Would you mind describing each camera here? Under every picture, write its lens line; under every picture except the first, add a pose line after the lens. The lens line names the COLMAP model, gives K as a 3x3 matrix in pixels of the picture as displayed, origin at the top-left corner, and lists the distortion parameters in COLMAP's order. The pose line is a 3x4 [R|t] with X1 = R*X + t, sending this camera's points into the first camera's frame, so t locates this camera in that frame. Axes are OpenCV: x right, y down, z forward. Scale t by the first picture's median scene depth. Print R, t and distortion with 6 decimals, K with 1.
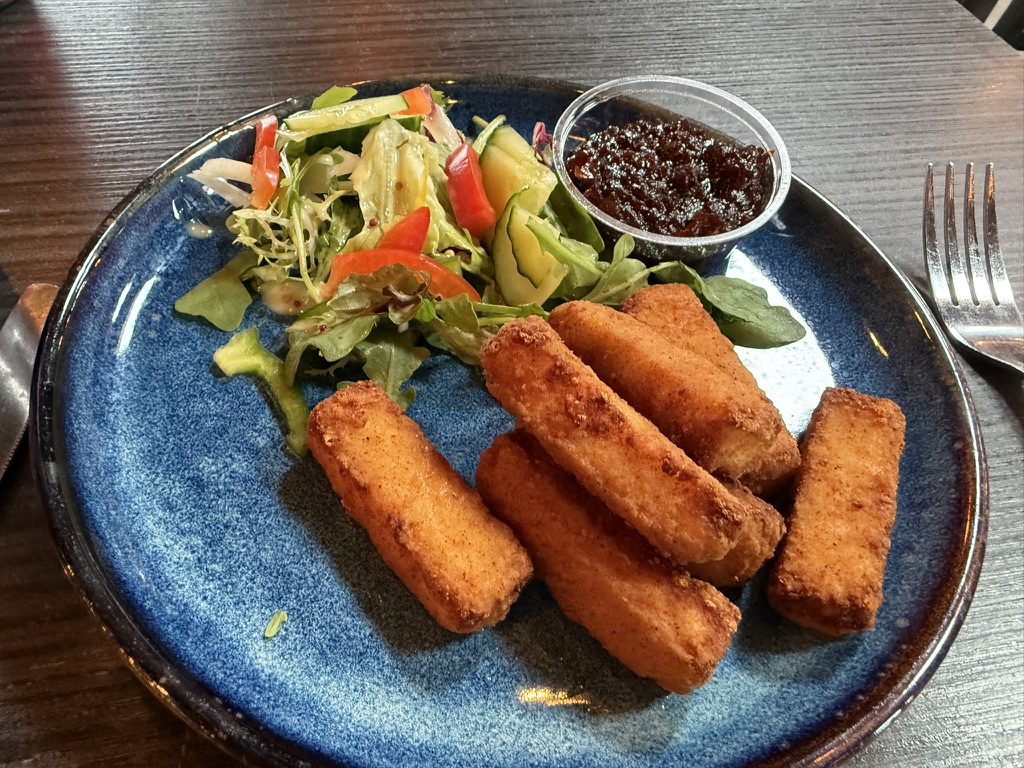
lens RADIAL K [[719.2, 0, 513.8], [0, 719.2, 381.5], [0, 0, 1]] dist [-0.000041, 0.001570]
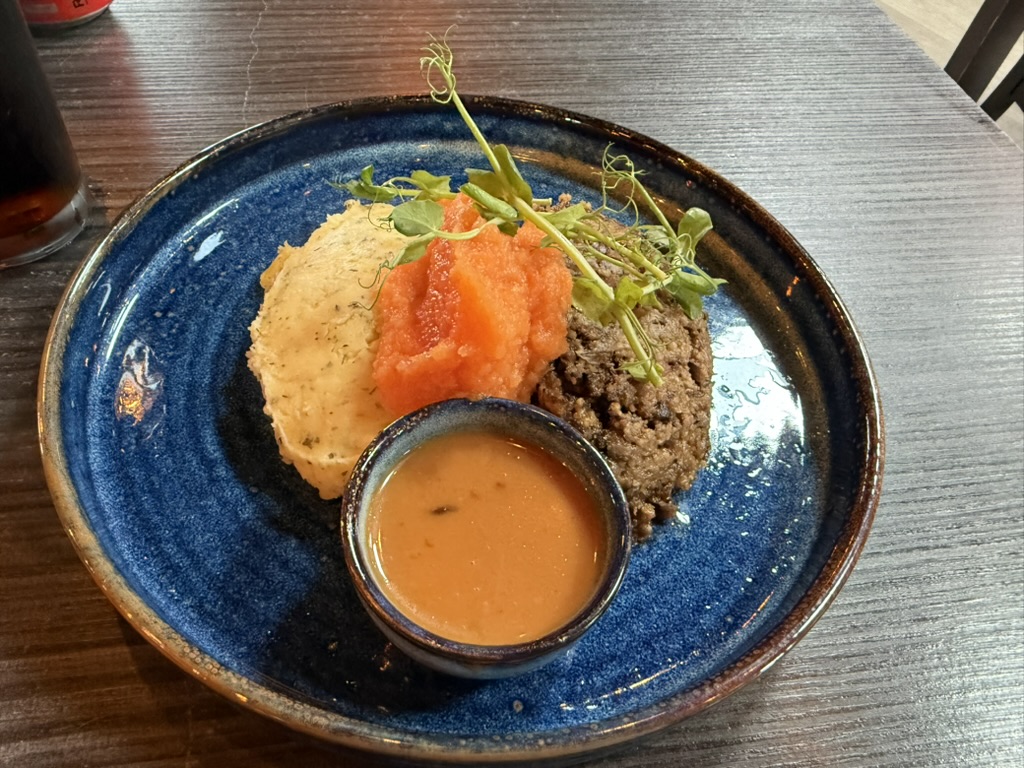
lens RADIAL K [[719.2, 0, 510.4], [0, 719.2, 386.4], [0, 0, 1]] dist [-0.000041, 0.001570]
pose [[0.998192, 0.044426, -0.040497, 0.067029], [-0.045085, 0.998862, -0.015530, 0.073961], [0.039761, 0.017328, 0.999059, -0.161399]]
